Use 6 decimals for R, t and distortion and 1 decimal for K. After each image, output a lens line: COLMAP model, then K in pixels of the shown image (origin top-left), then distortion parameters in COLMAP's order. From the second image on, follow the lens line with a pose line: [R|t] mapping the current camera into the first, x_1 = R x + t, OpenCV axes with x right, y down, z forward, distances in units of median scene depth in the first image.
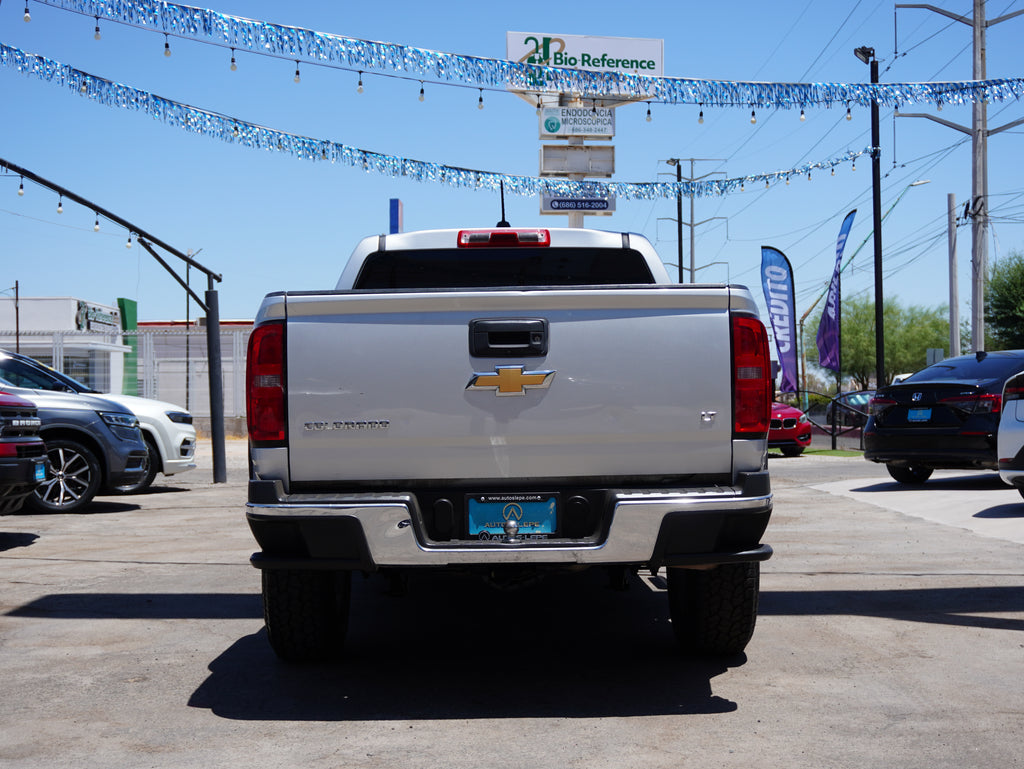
lens RADIAL K [[1357.7, 0, 512.0], [0, 1357.7, 384.5], [0, 0, 1]] dist [-0.010233, 0.038679]
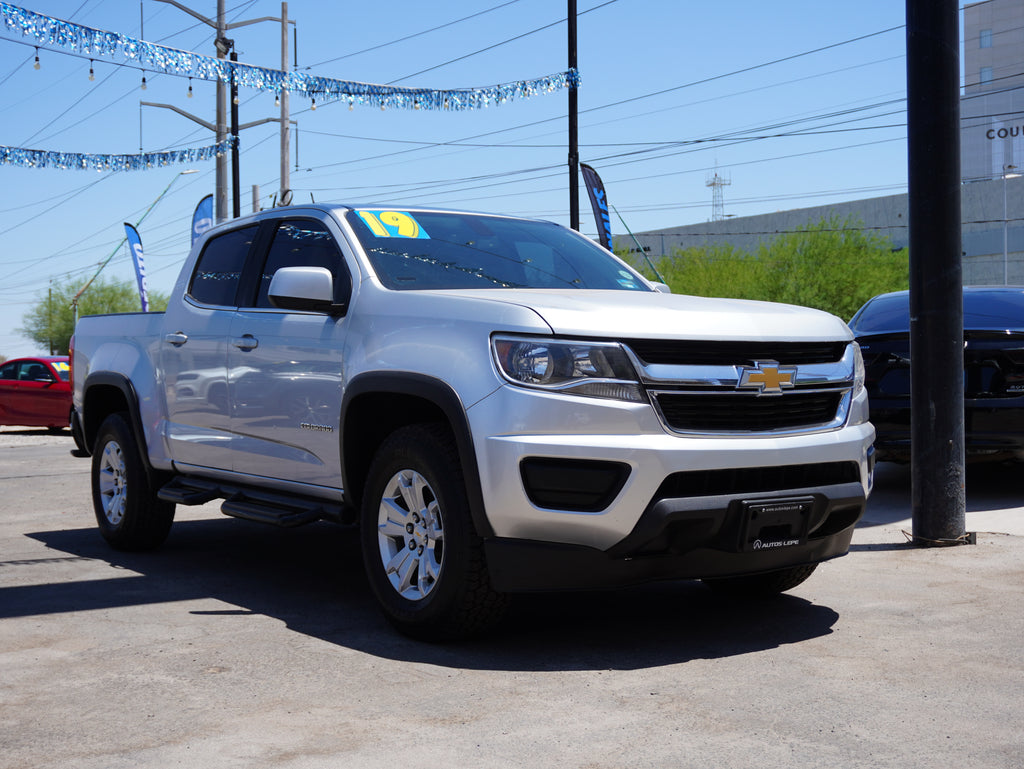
lens RADIAL K [[1316.4, 0, 510.1], [0, 1316.4, 381.1], [0, 0, 1]] dist [0.008514, -0.054945]
pose [[0.834047, -0.002440, 0.551688, -0.222493], [-0.003671, 0.999944, 0.009972, 0.006793], [-0.551681, -0.010343, 0.833991, 0.064220]]
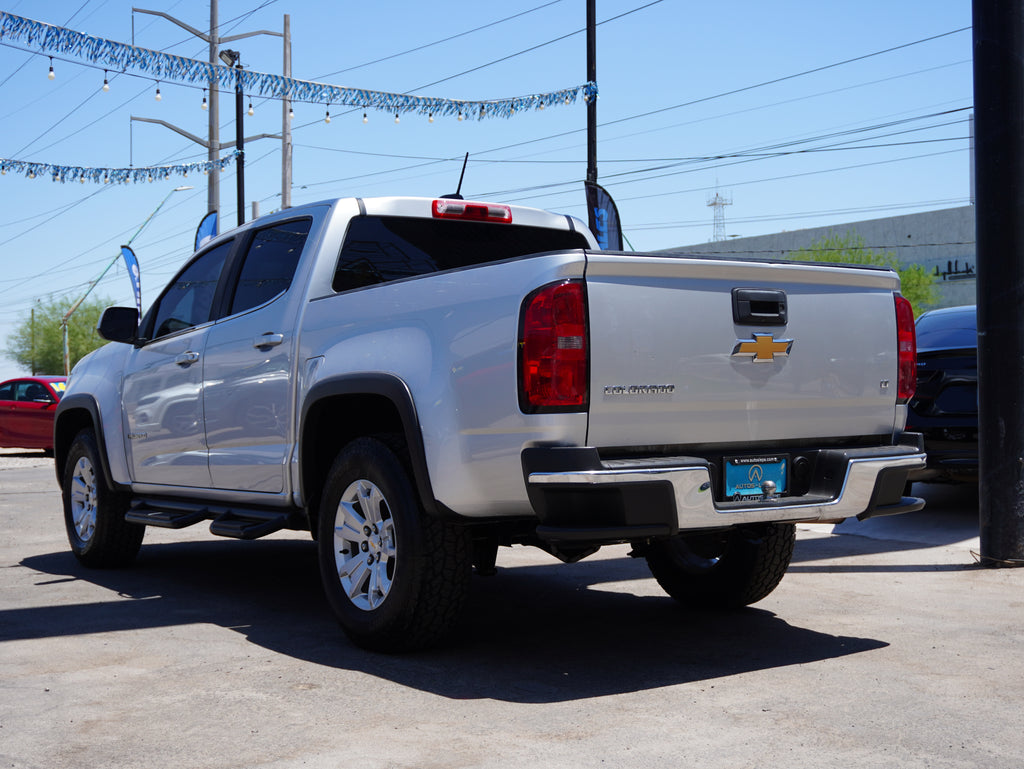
lens RADIAL K [[1357.7, 0, 512.0], [0, 1357.7, 384.5], [0, 0, 1]] dist [-0.010233, 0.038679]
pose [[0.831142, 0.008441, 0.555996, -0.244007], [-0.006279, 0.999963, -0.005795, 0.010702], [-0.556024, 0.001326, 0.831165, 0.076667]]
